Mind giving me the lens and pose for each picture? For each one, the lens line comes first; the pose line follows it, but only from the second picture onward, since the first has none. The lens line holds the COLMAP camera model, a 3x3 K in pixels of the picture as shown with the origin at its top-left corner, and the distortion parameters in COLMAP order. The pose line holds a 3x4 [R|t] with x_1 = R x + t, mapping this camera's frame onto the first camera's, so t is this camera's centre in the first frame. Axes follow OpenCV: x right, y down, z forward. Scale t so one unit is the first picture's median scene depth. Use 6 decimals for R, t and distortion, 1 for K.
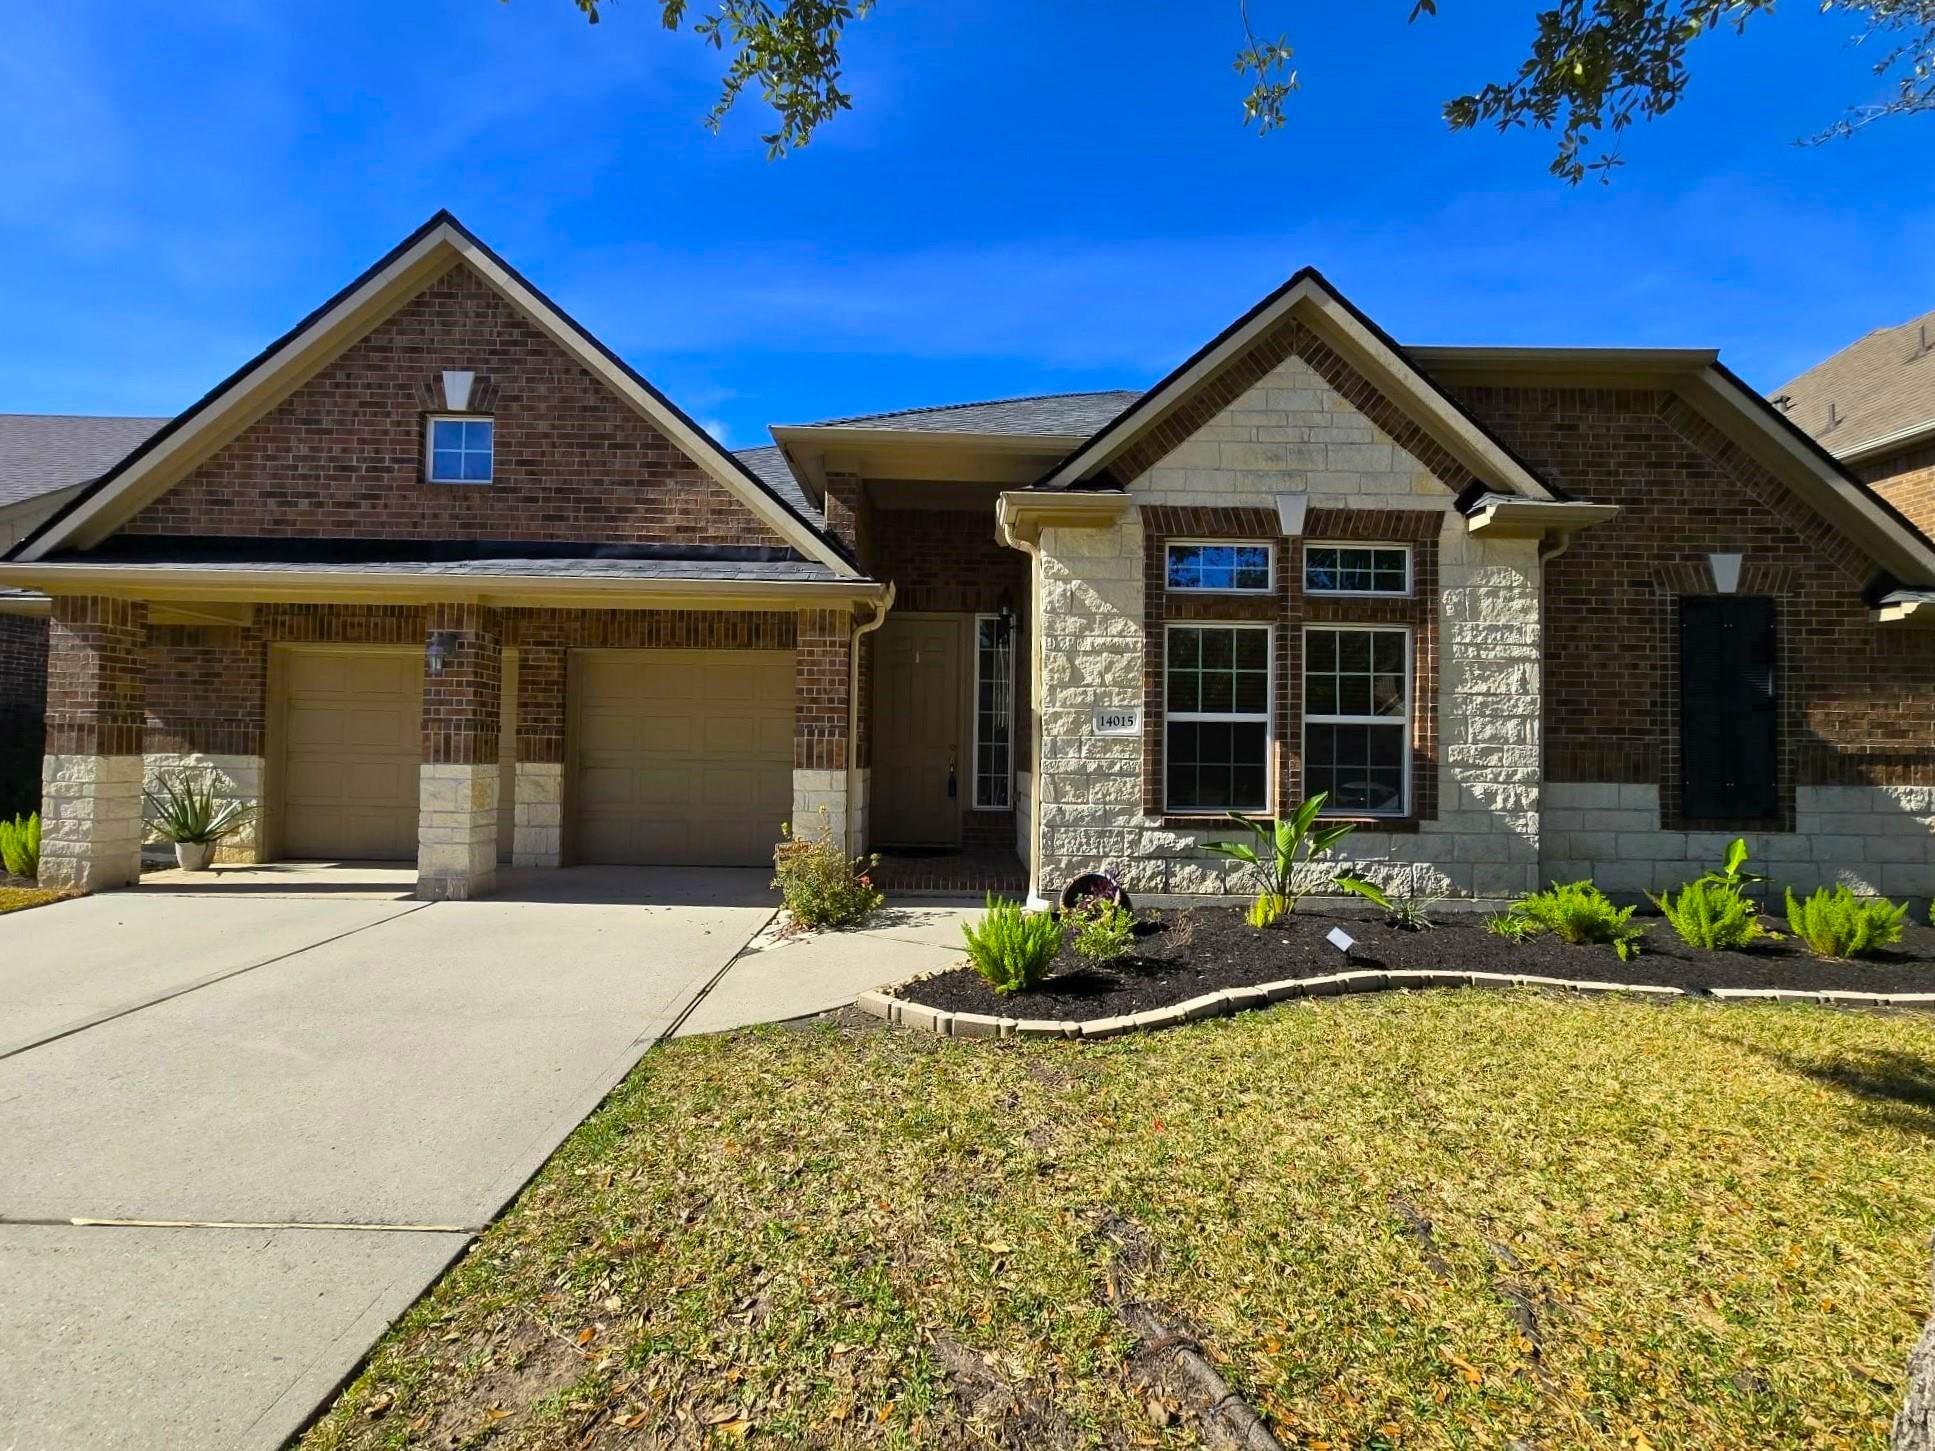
lens RADIAL K [[815.0, 0, 967.5], [0, 815.0, 725.5], [0, 0, 1]] dist [-0.000139, 0.000135]
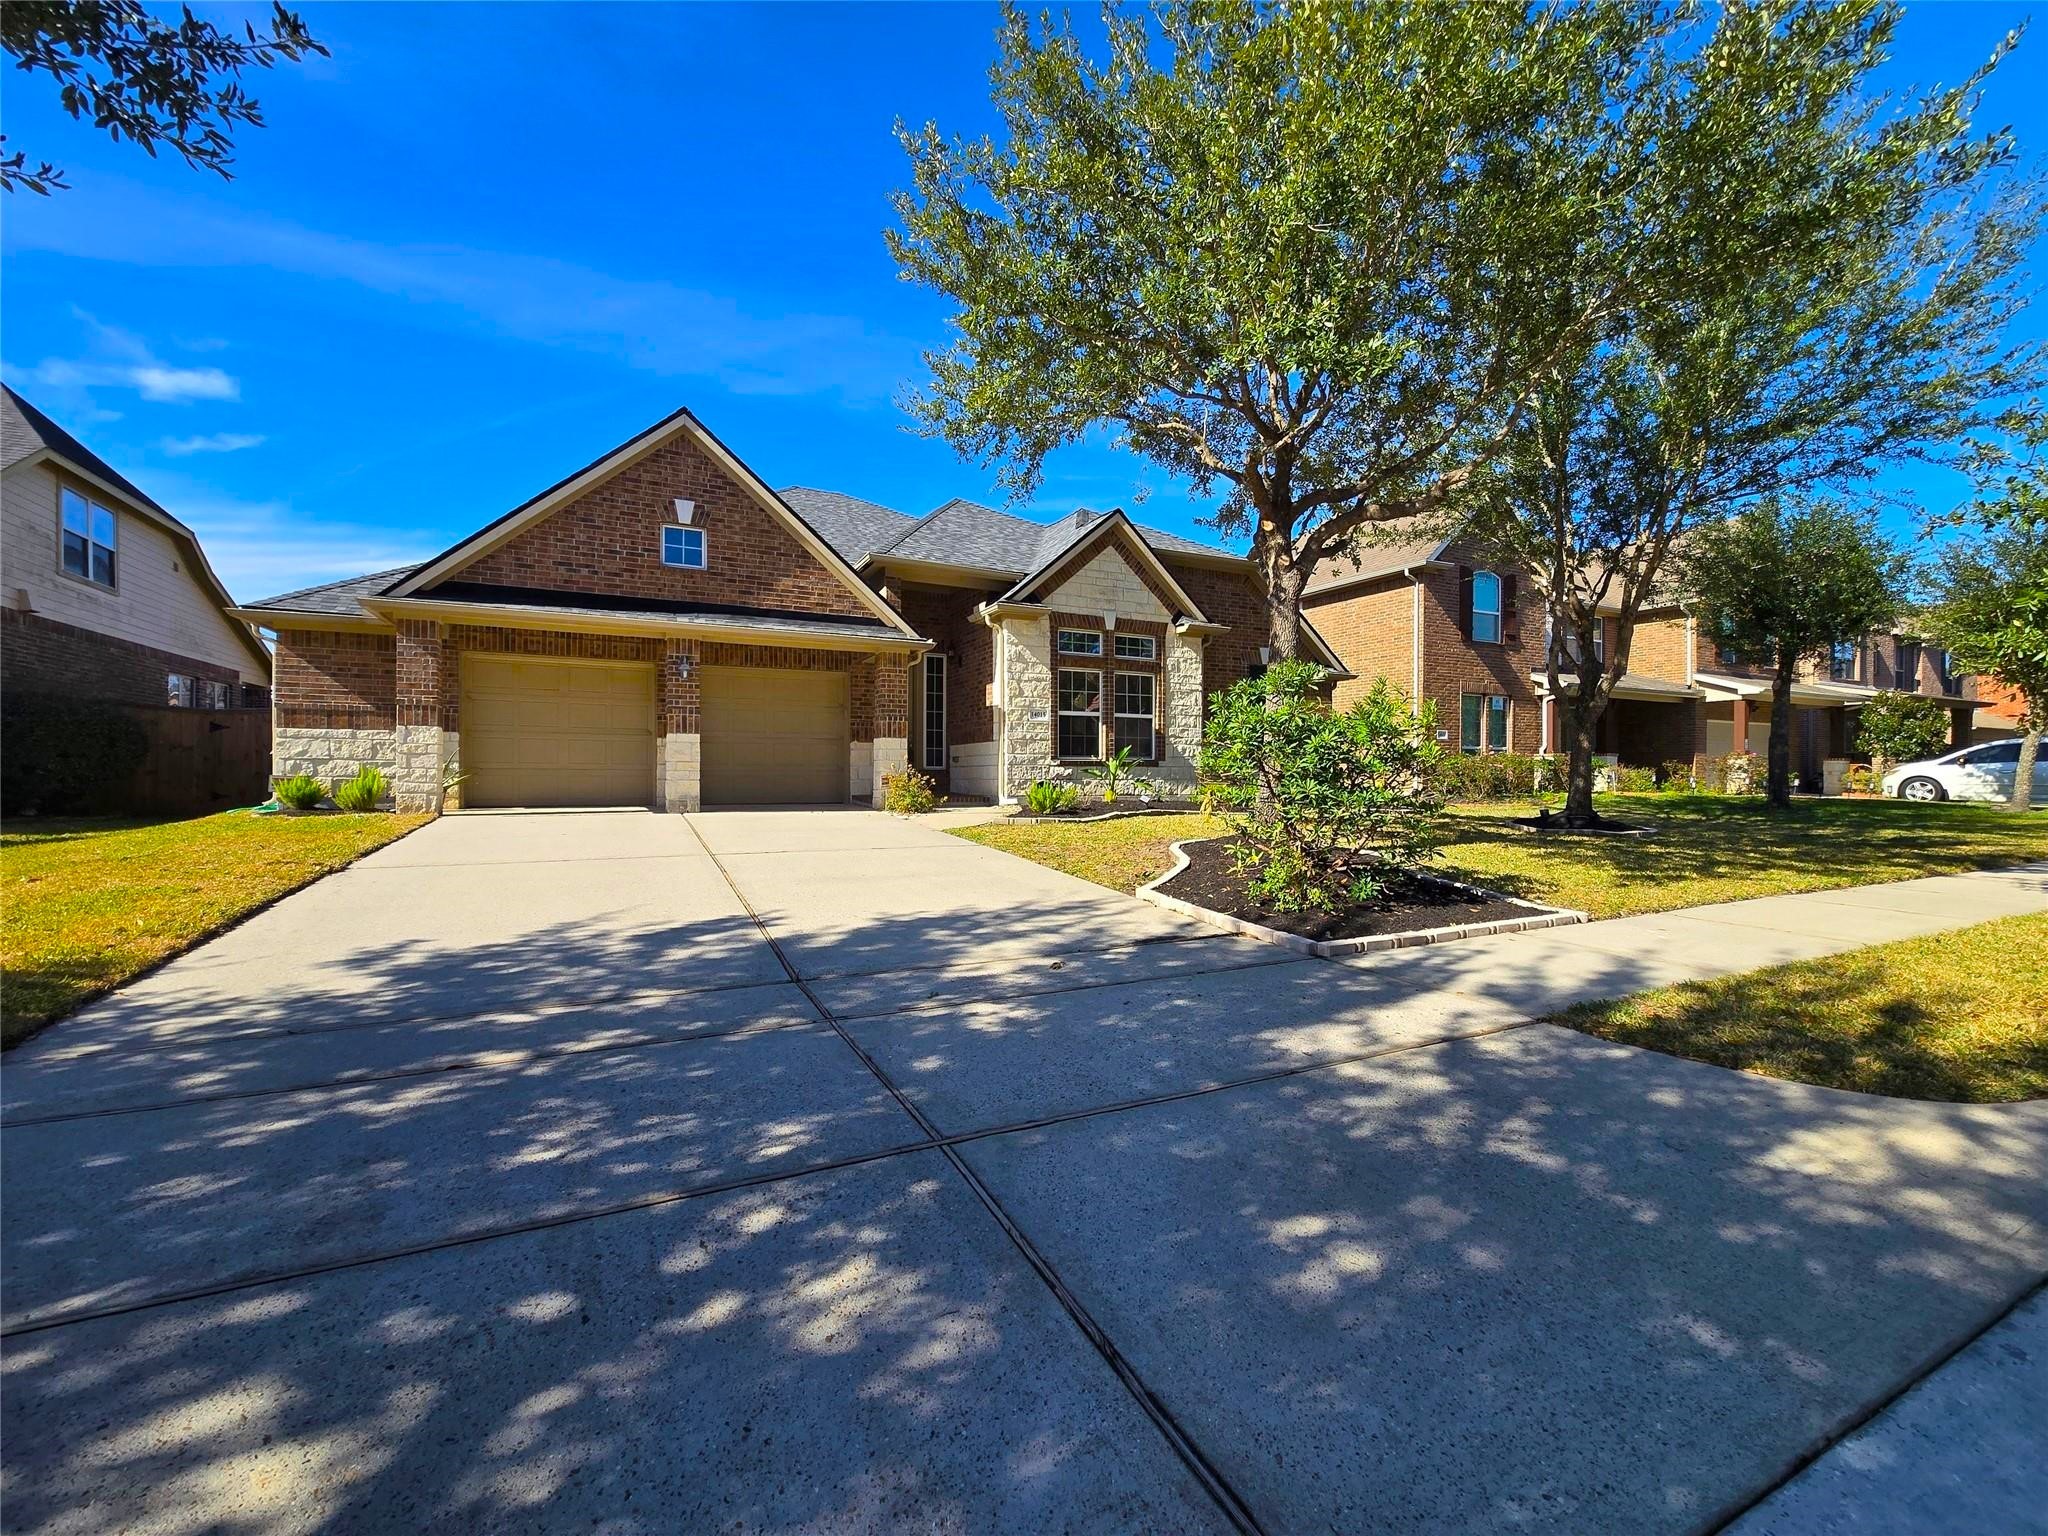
lens RADIAL K [[867.1, 0, 1027.7], [0, 867.1, 759.0], [0, 0, 1]] dist [0.002171, -0.000133]
pose [[0.893642, -0.006453, 0.448735, -0.827340], [-0.001397, 0.999852, 0.017159, 0.069878], [-0.448779, -0.015961, 0.893500, -0.957623]]
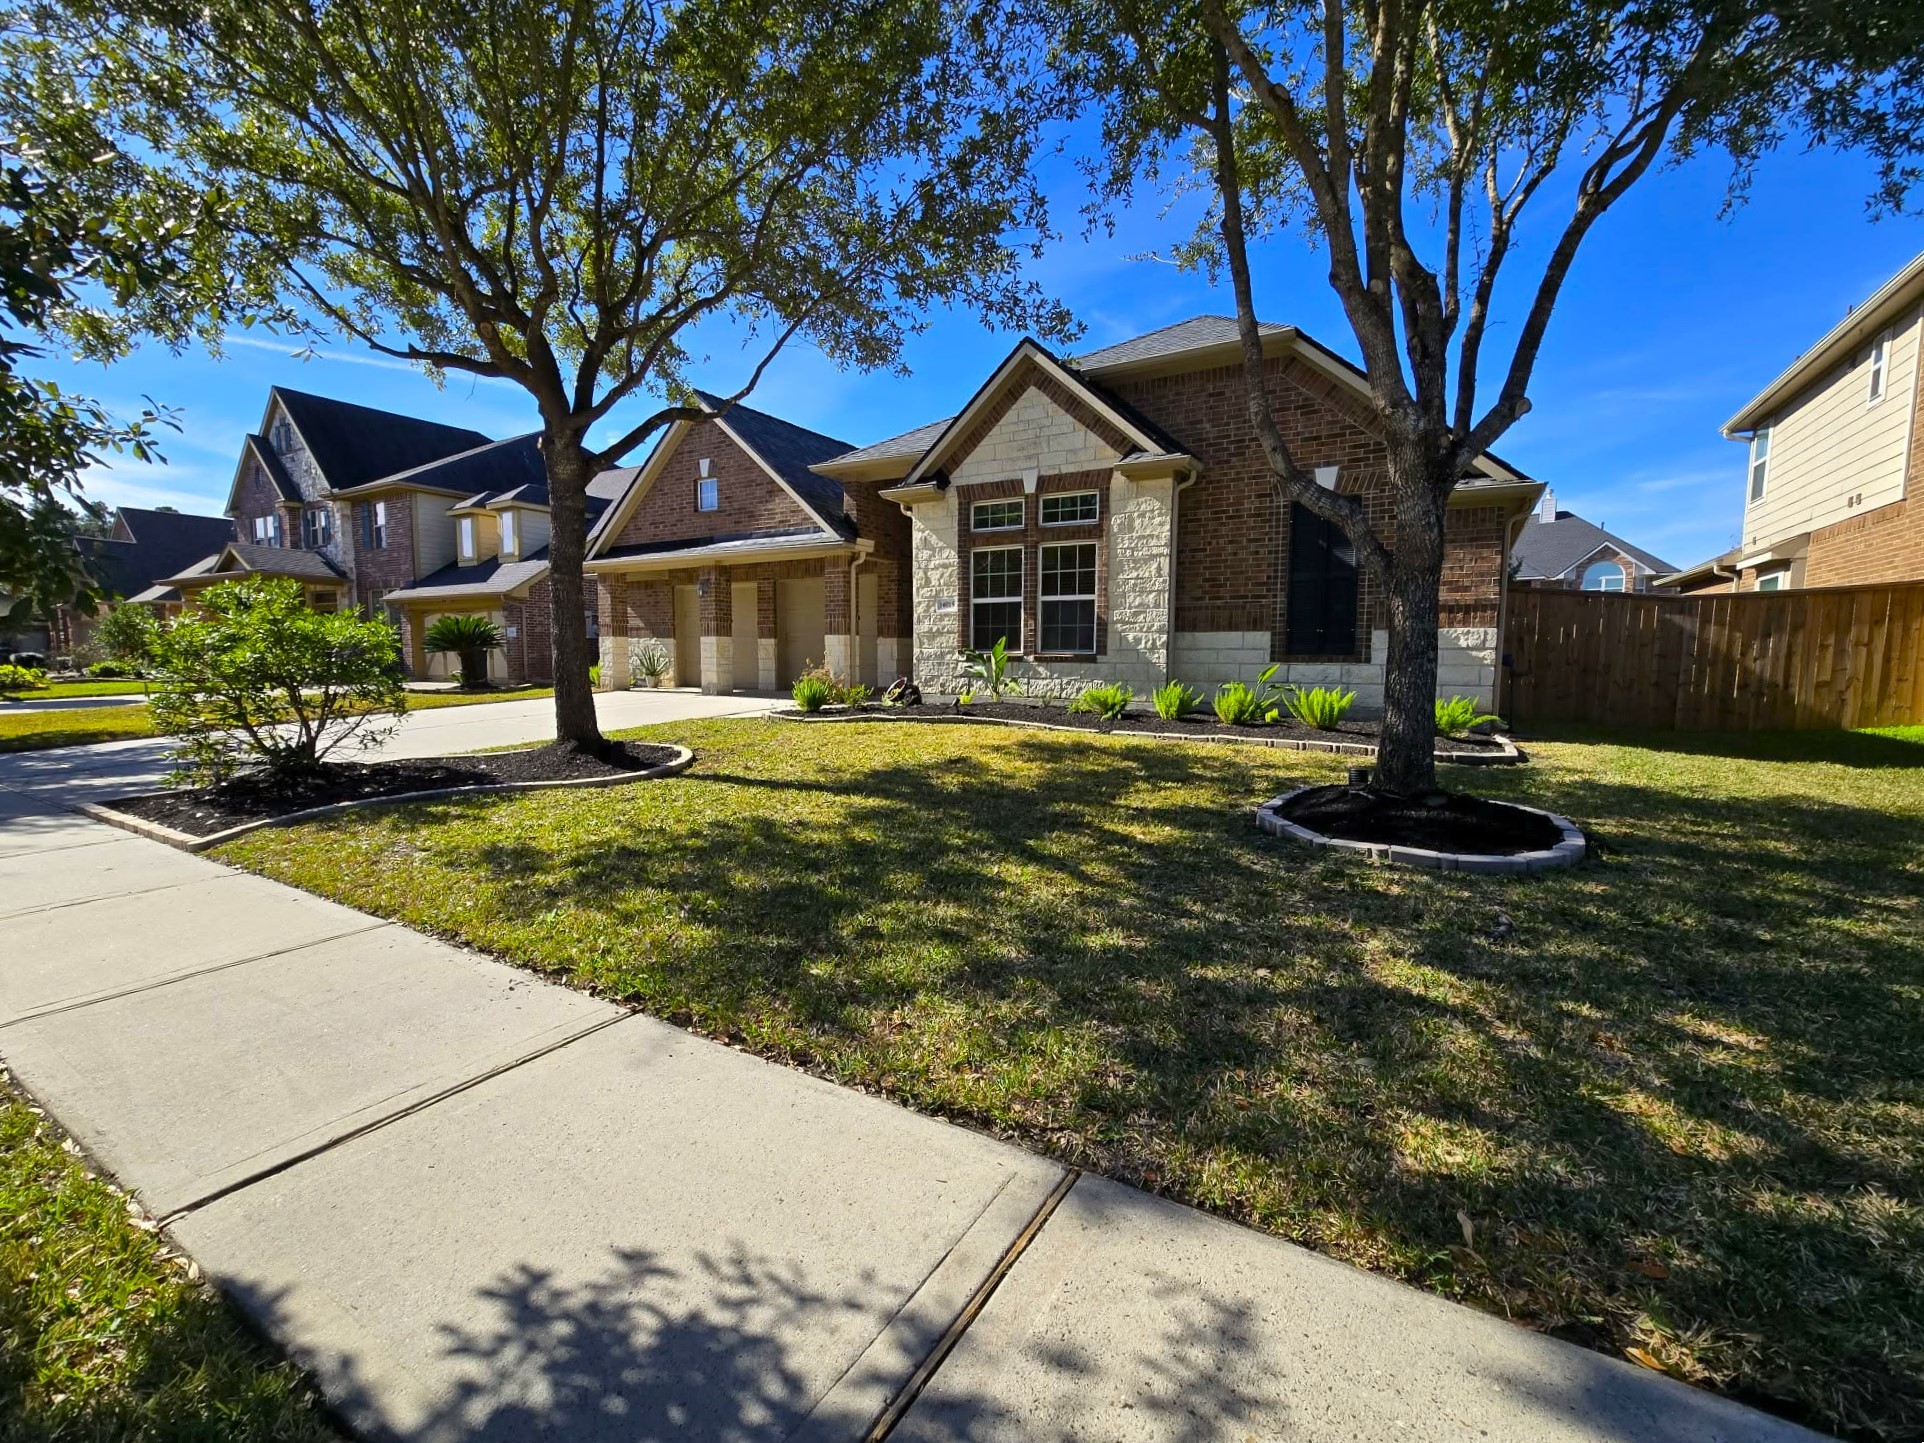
lens RADIAL K [[810.4, 0, 962.0], [0, 810.4, 721.5], [0, 0, 1]] dist [-0.000139, 0.000135]
pose [[0.853028, 0.031814, -0.520894, 1.190306], [0.021263, 0.995193, 0.095602, 0.085046], [0.521432, -0.092626, 0.848251, -0.596682]]
